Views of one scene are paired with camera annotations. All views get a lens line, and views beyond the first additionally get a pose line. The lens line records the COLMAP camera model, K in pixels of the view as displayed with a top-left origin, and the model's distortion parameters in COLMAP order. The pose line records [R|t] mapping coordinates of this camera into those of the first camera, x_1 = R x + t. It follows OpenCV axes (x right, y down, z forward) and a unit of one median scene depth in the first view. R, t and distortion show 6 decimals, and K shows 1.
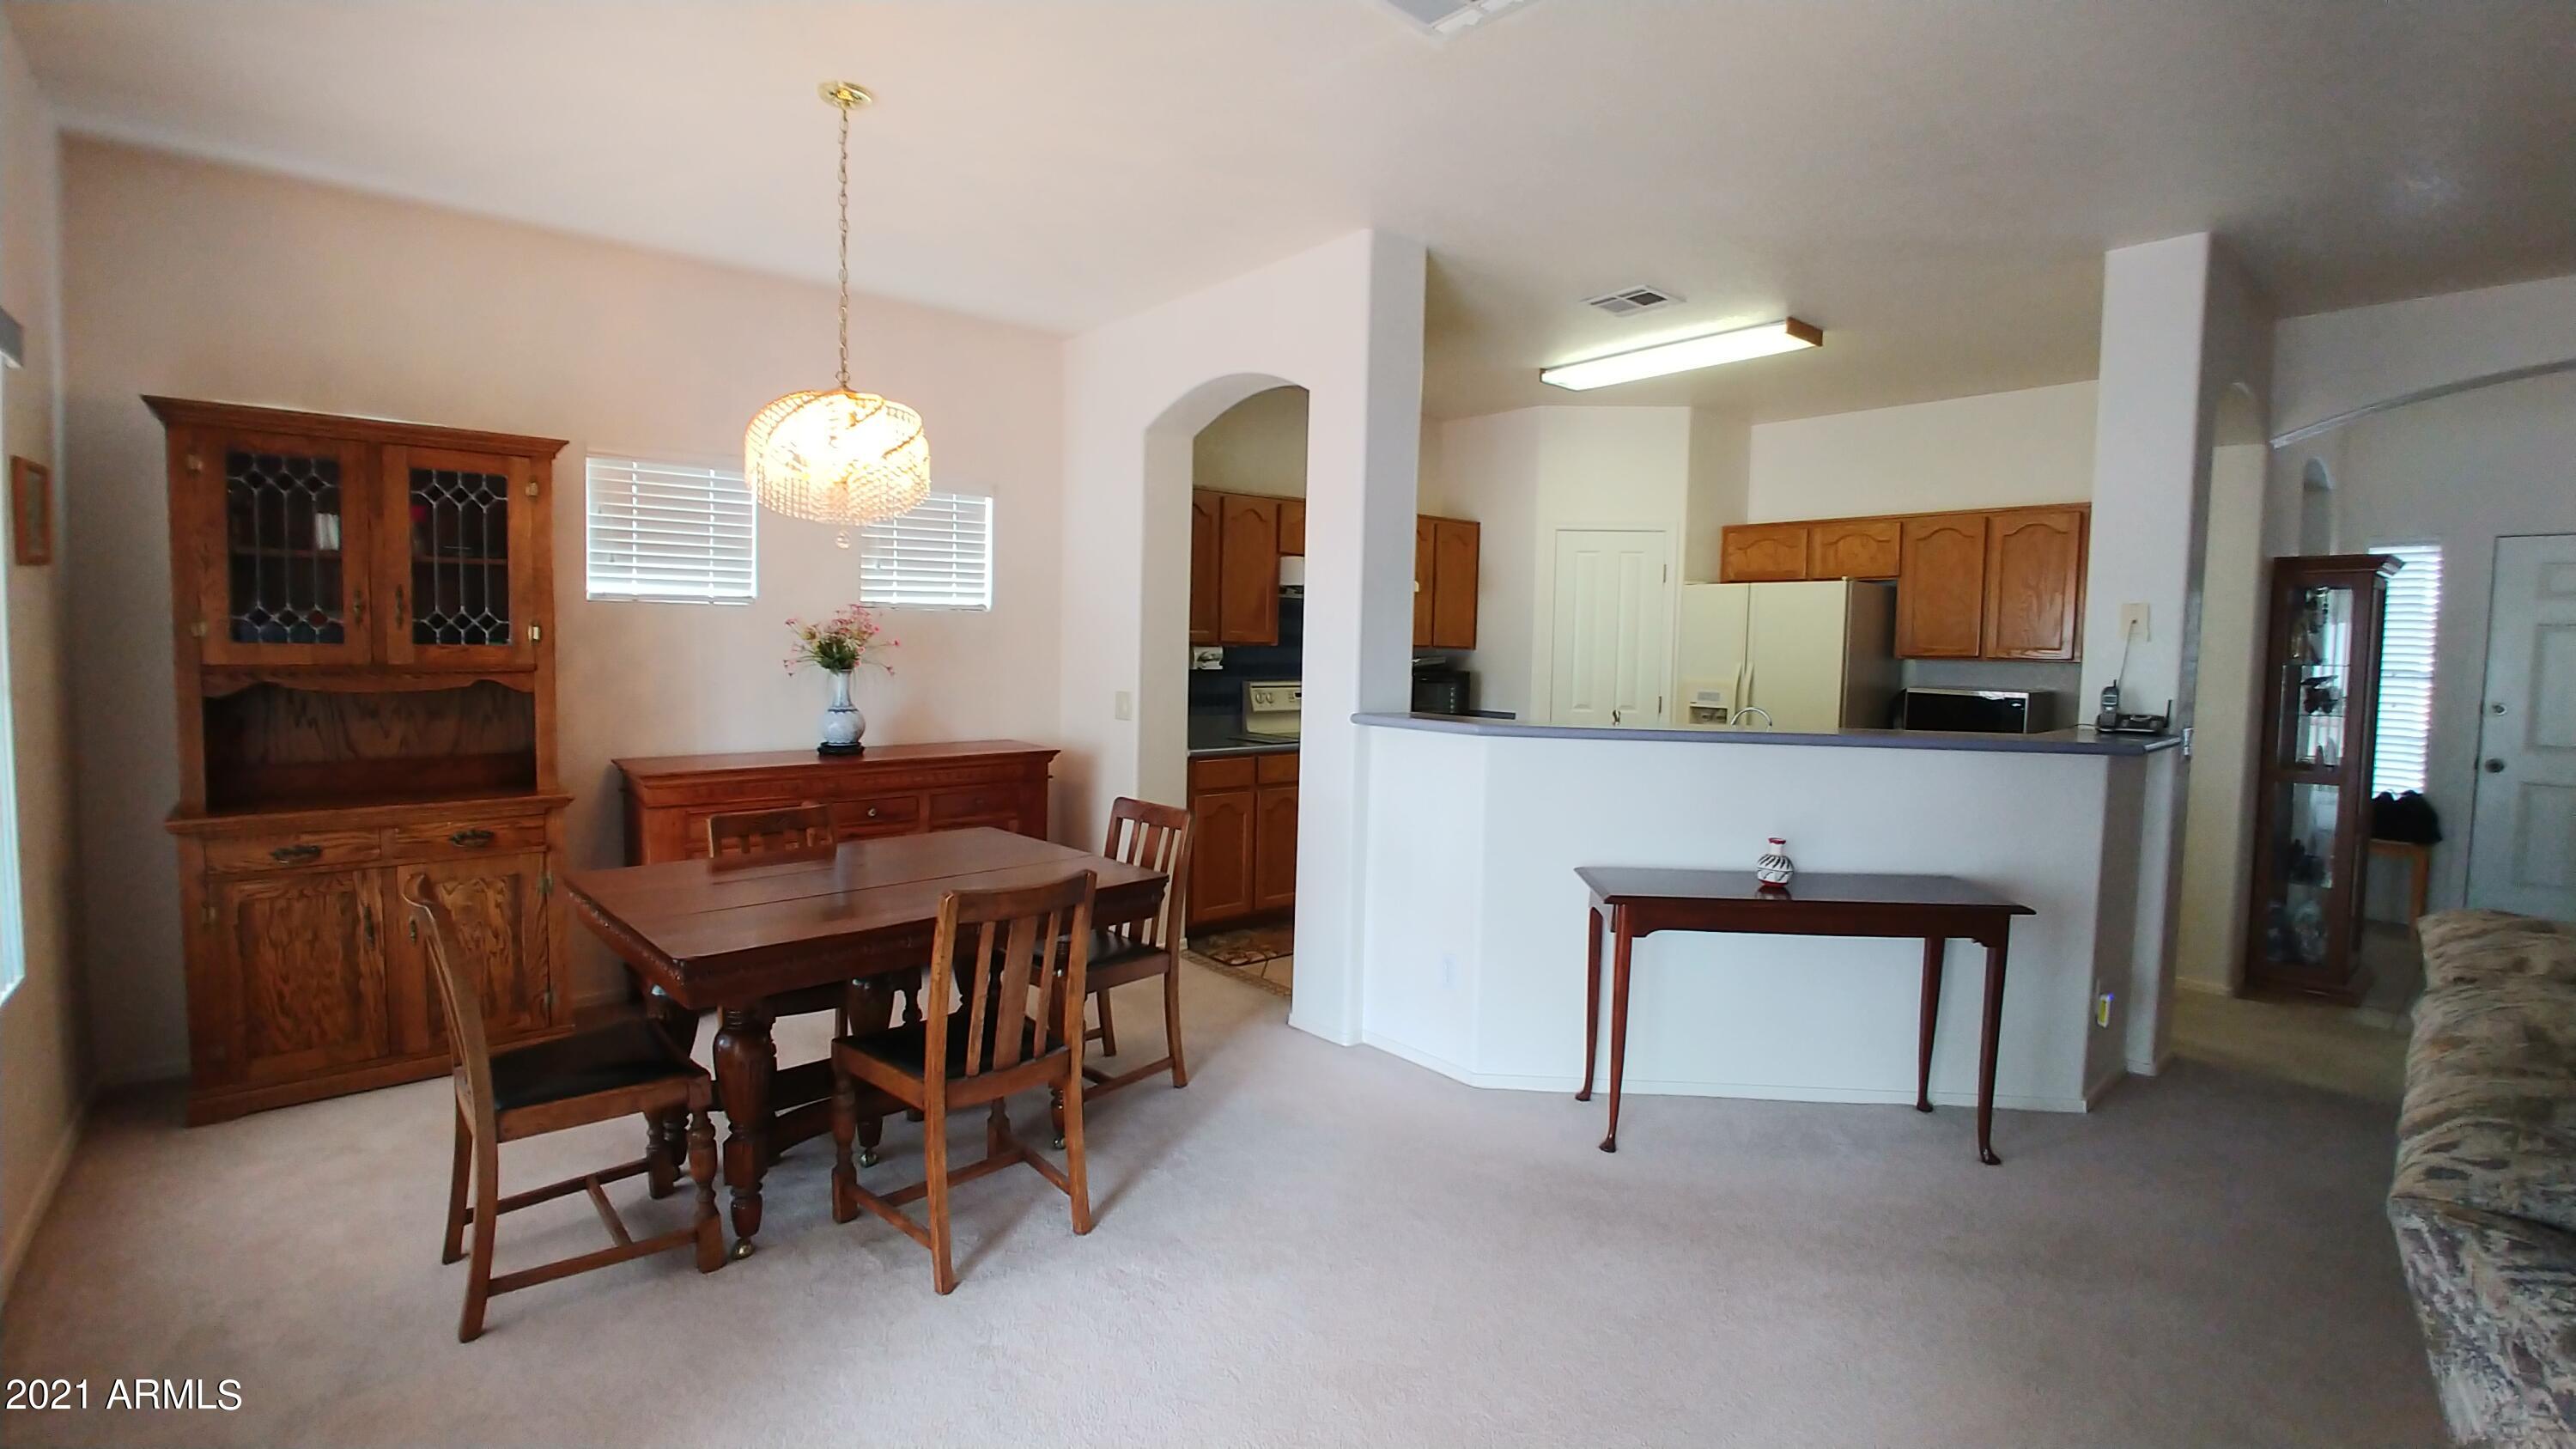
lens RADIAL K [[1121.3, 0, 1286.5], [0, 1121.3, 716.0], [0, 0, 1]] dist [-0.037426, 0.008461]
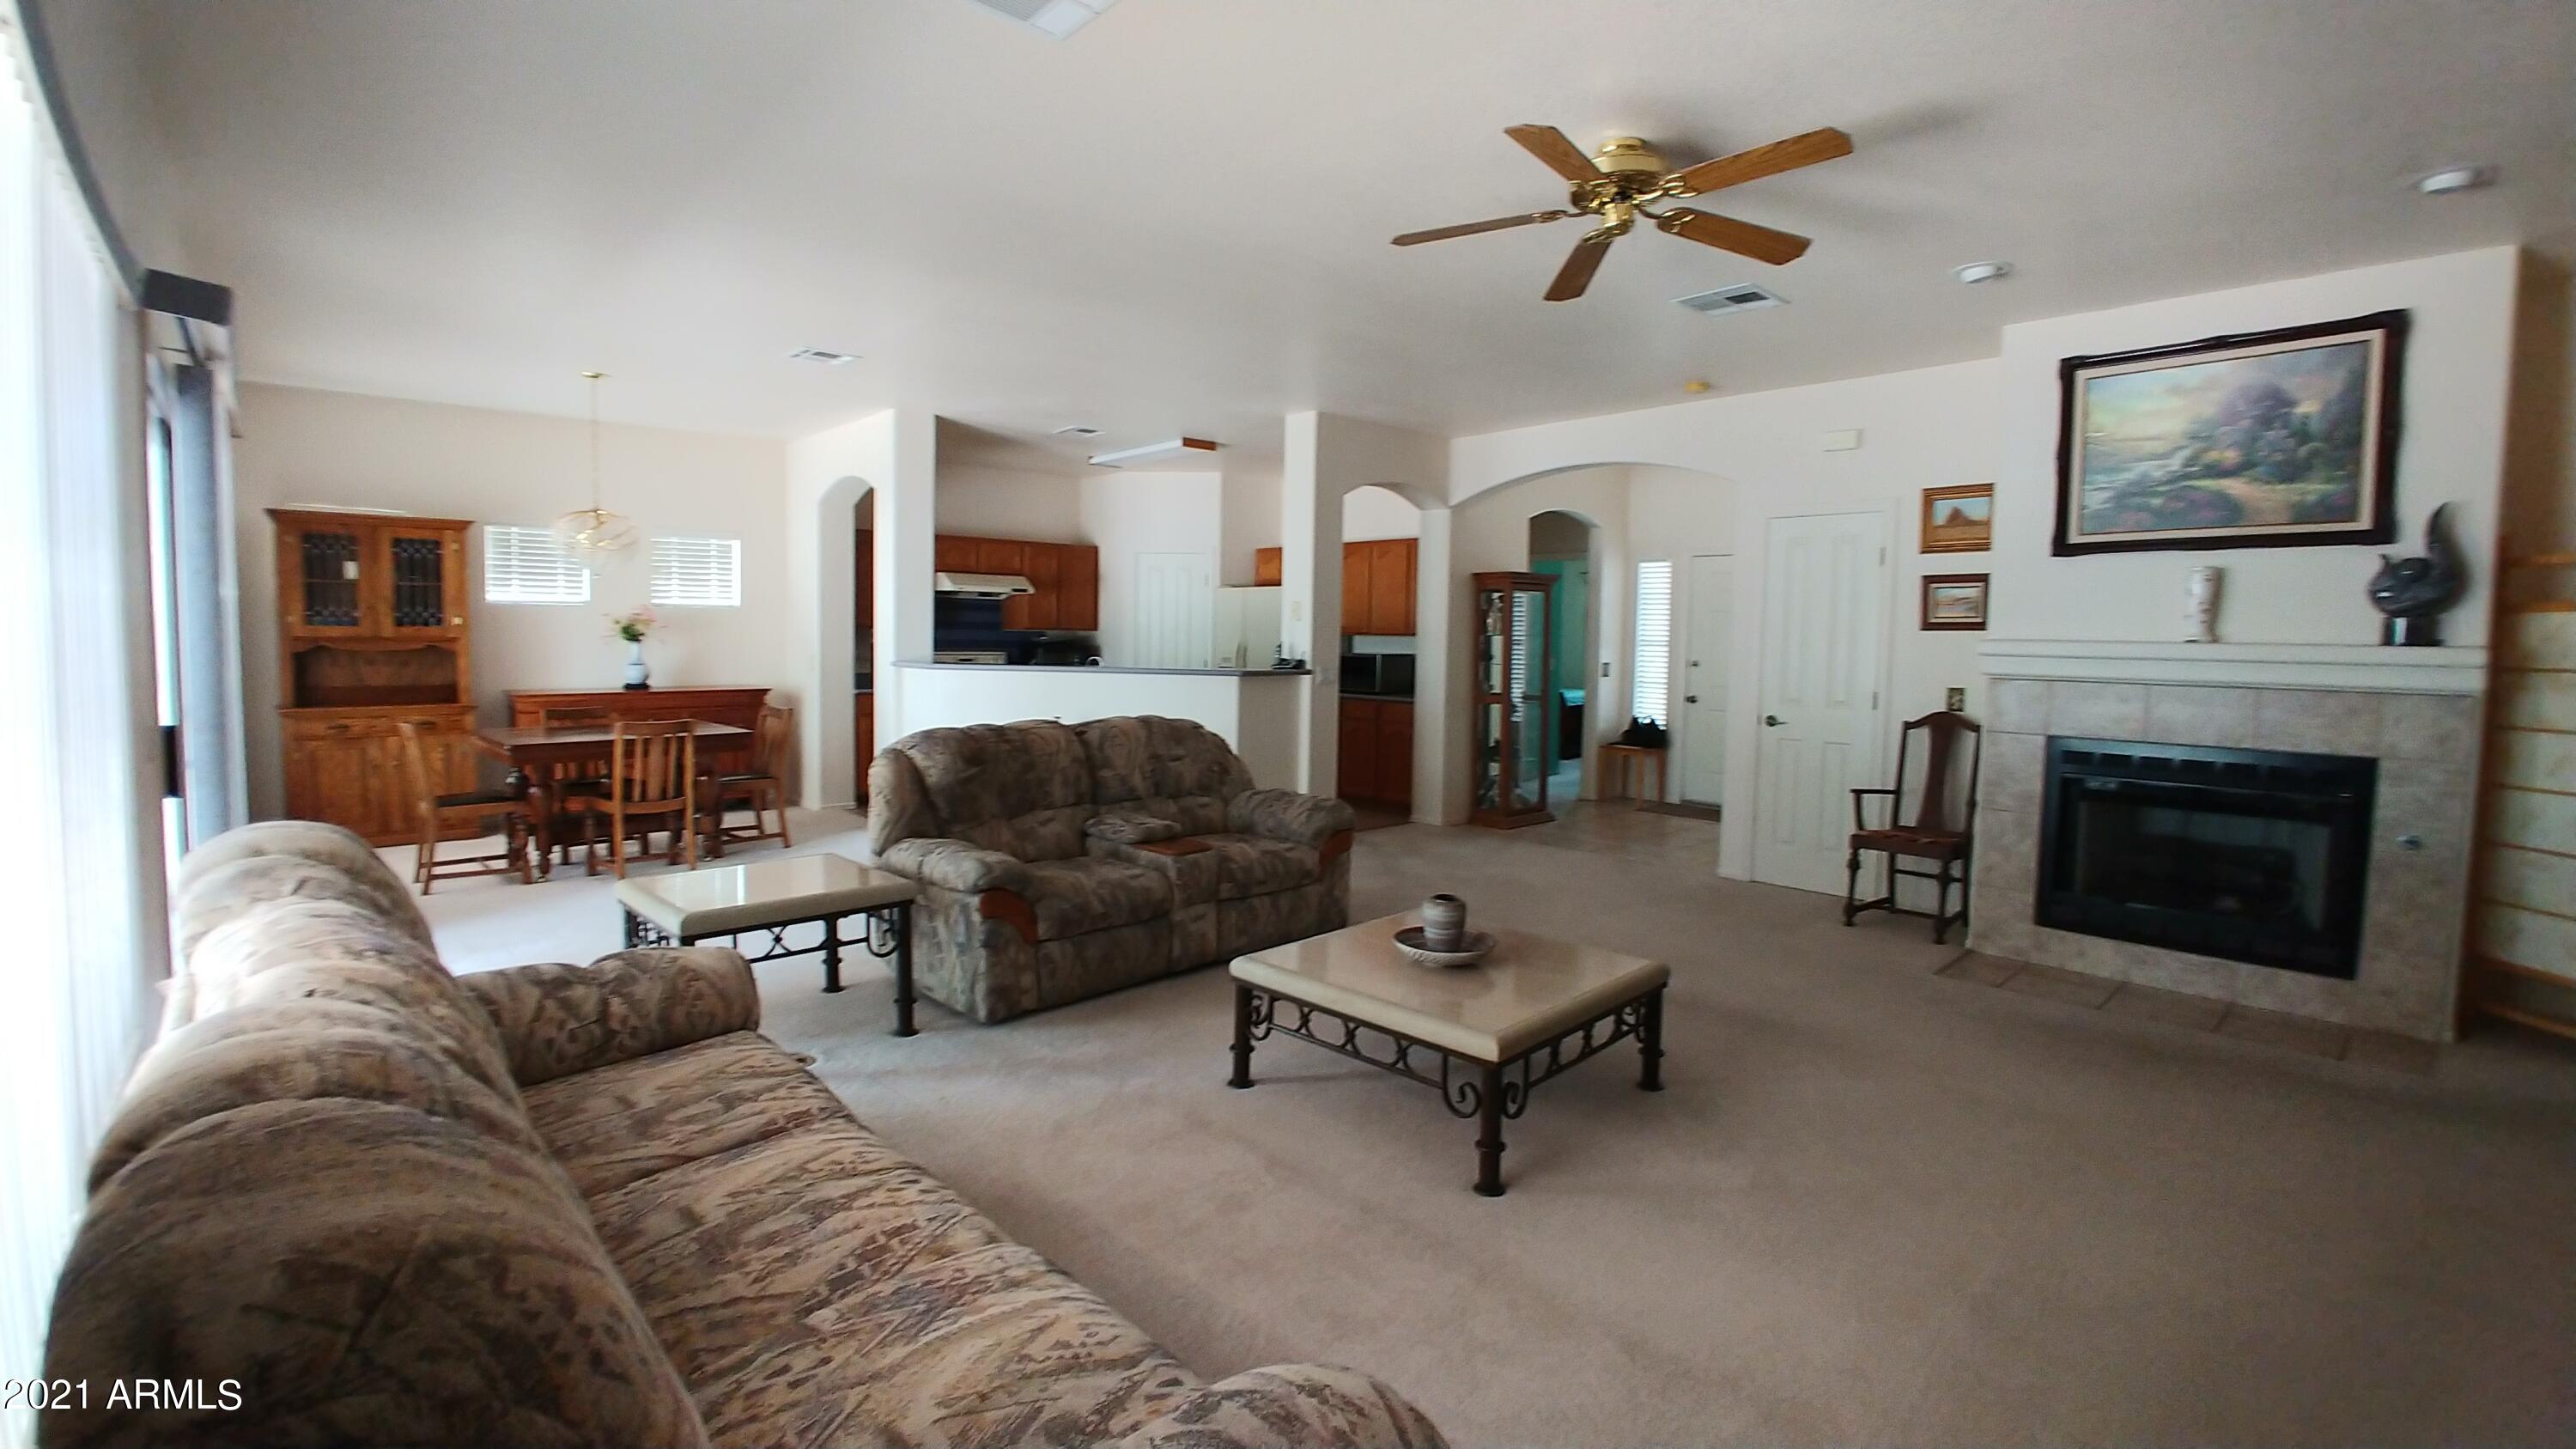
lens RADIAL K [[1121.3, 0, 1286.5], [0, 1121.3, 716.0], [0, 0, 1]] dist [-0.037426, 0.008461]
pose [[0.999537, -0.004971, 0.030030, 0.720520], [0.004733, 0.999957, 0.007979, 0.084223], [-0.030069, -0.007833, 0.999517, -0.982981]]
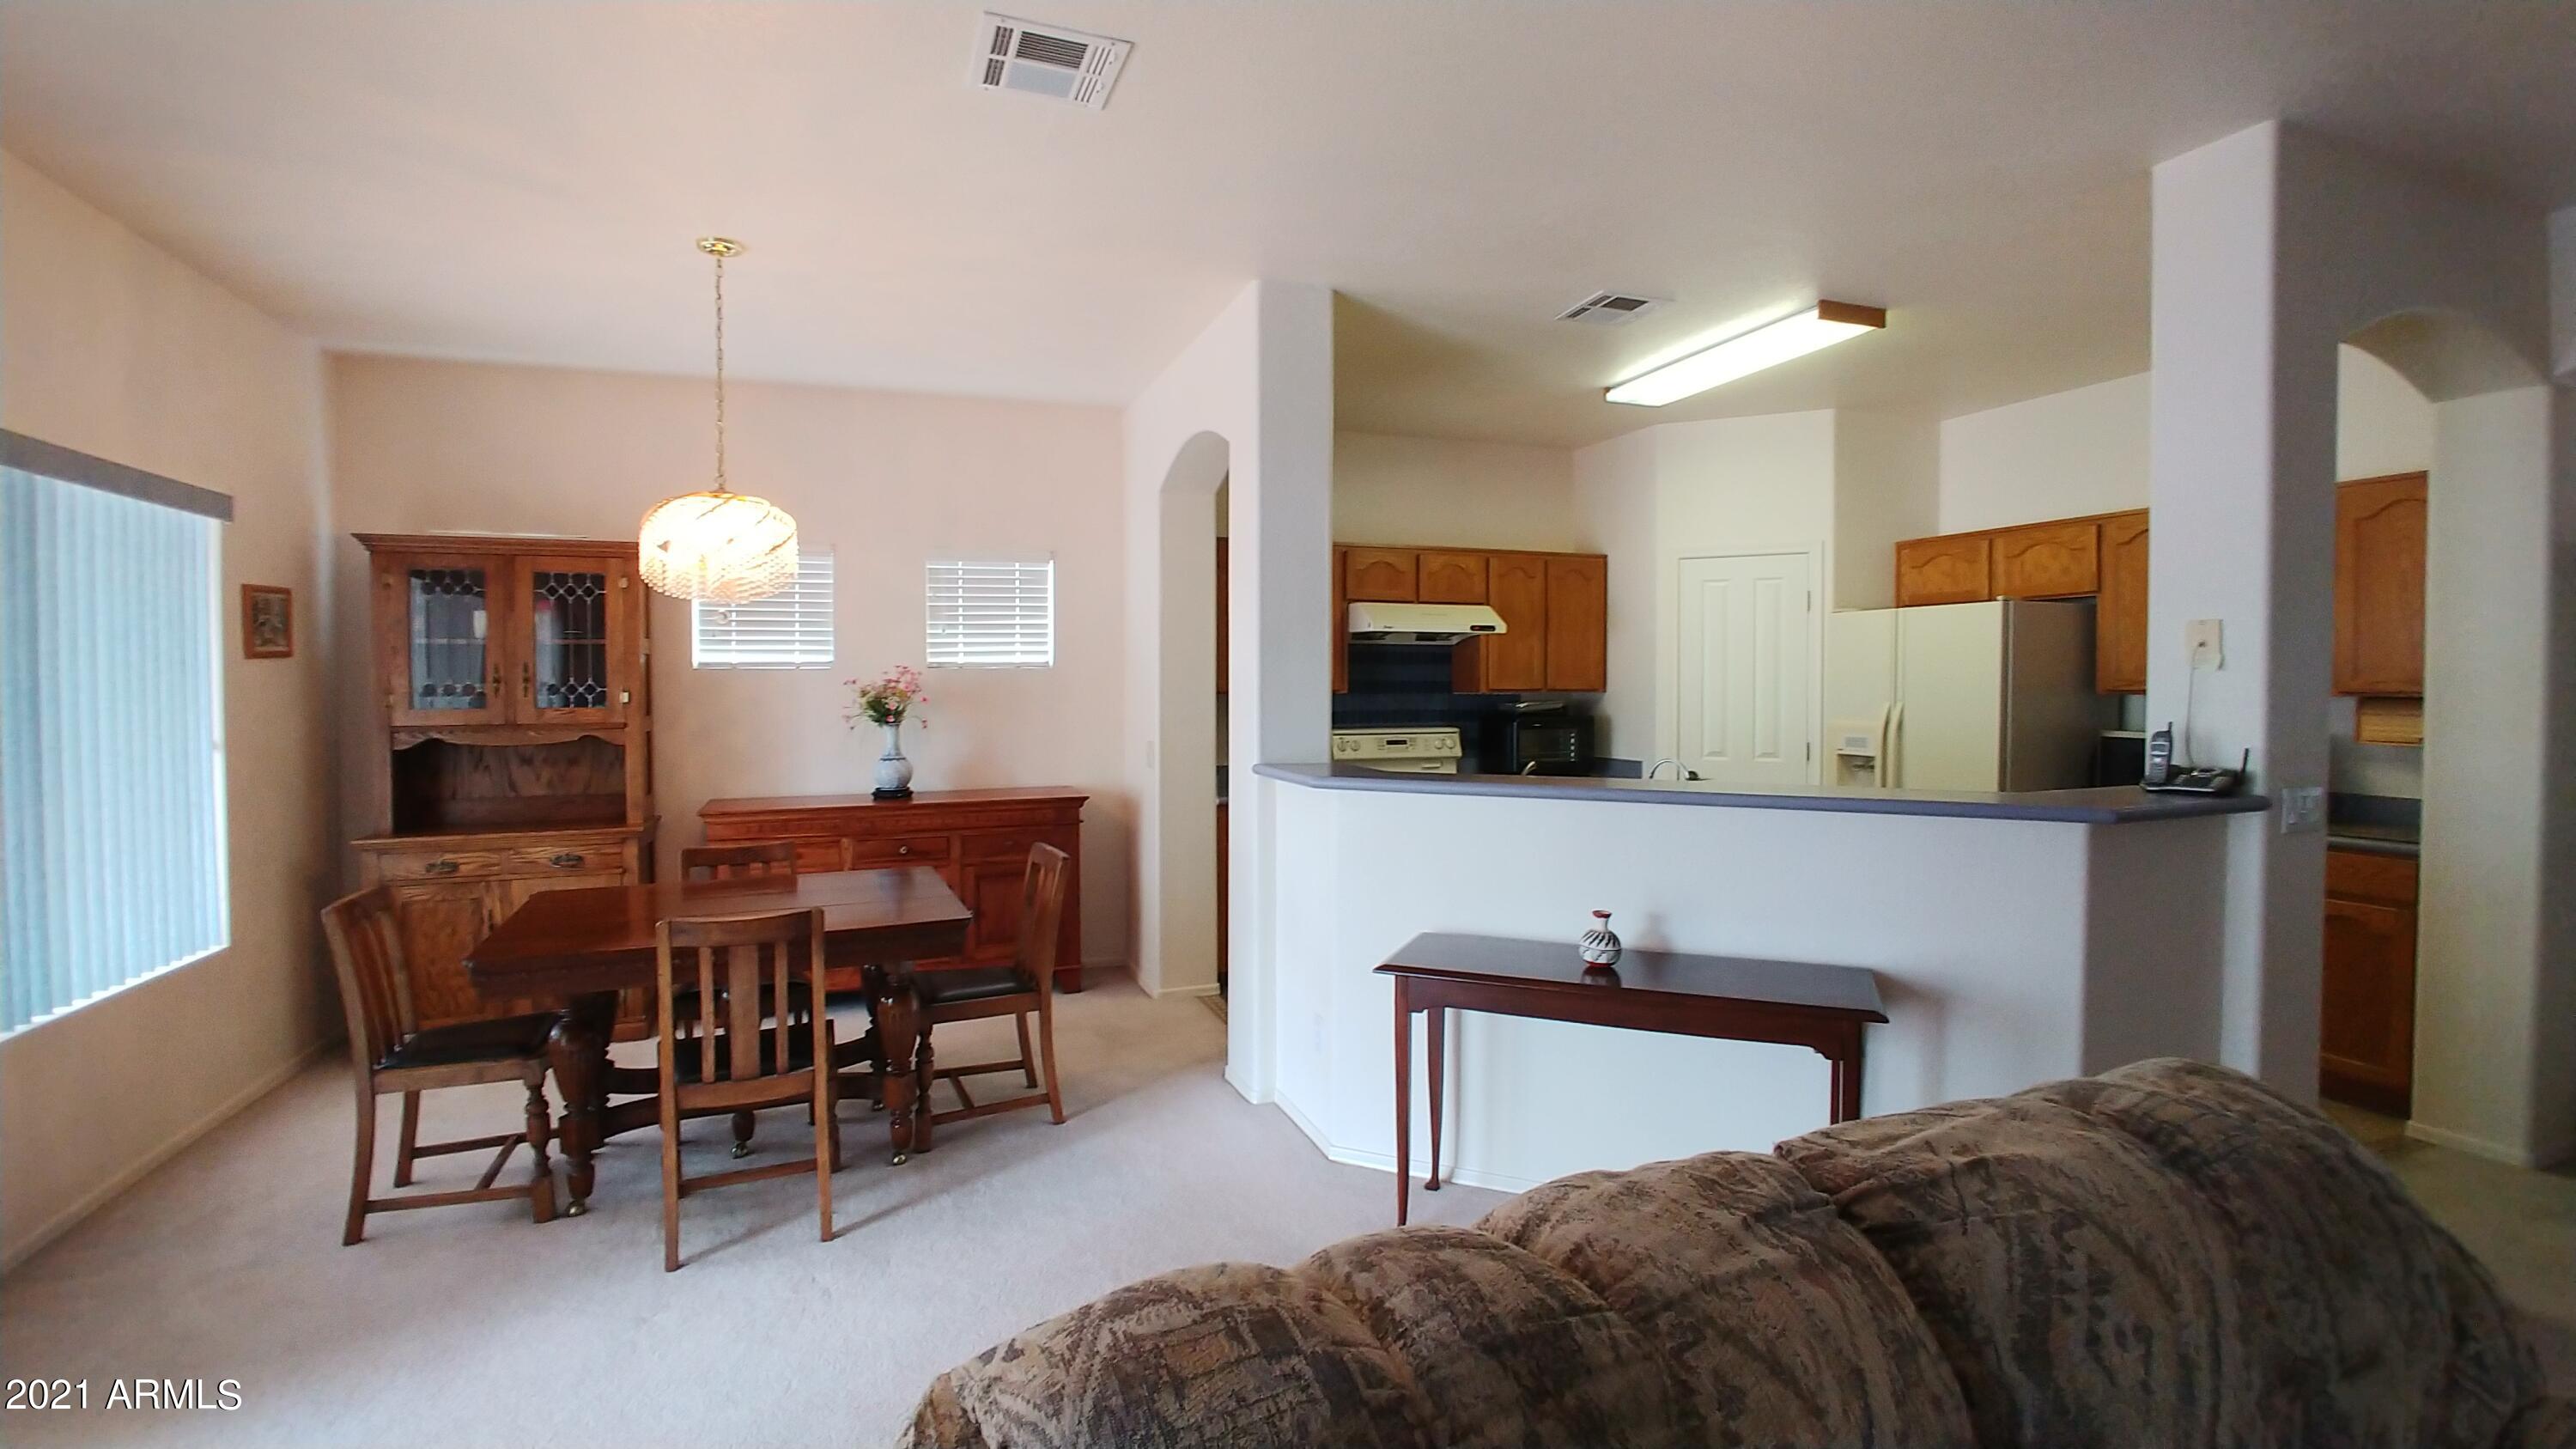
lens RADIAL K [[1121.3, 0, 1286.5], [0, 1121.3, 716.0], [0, 0, 1]] dist [-0.037426, 0.008461]
pose [[0.938410, -0.011727, -0.345324, 0.458425], [-0.001459, 0.999281, -0.037898, -0.007805], [0.345520, 0.036068, 0.937718, 0.085302]]
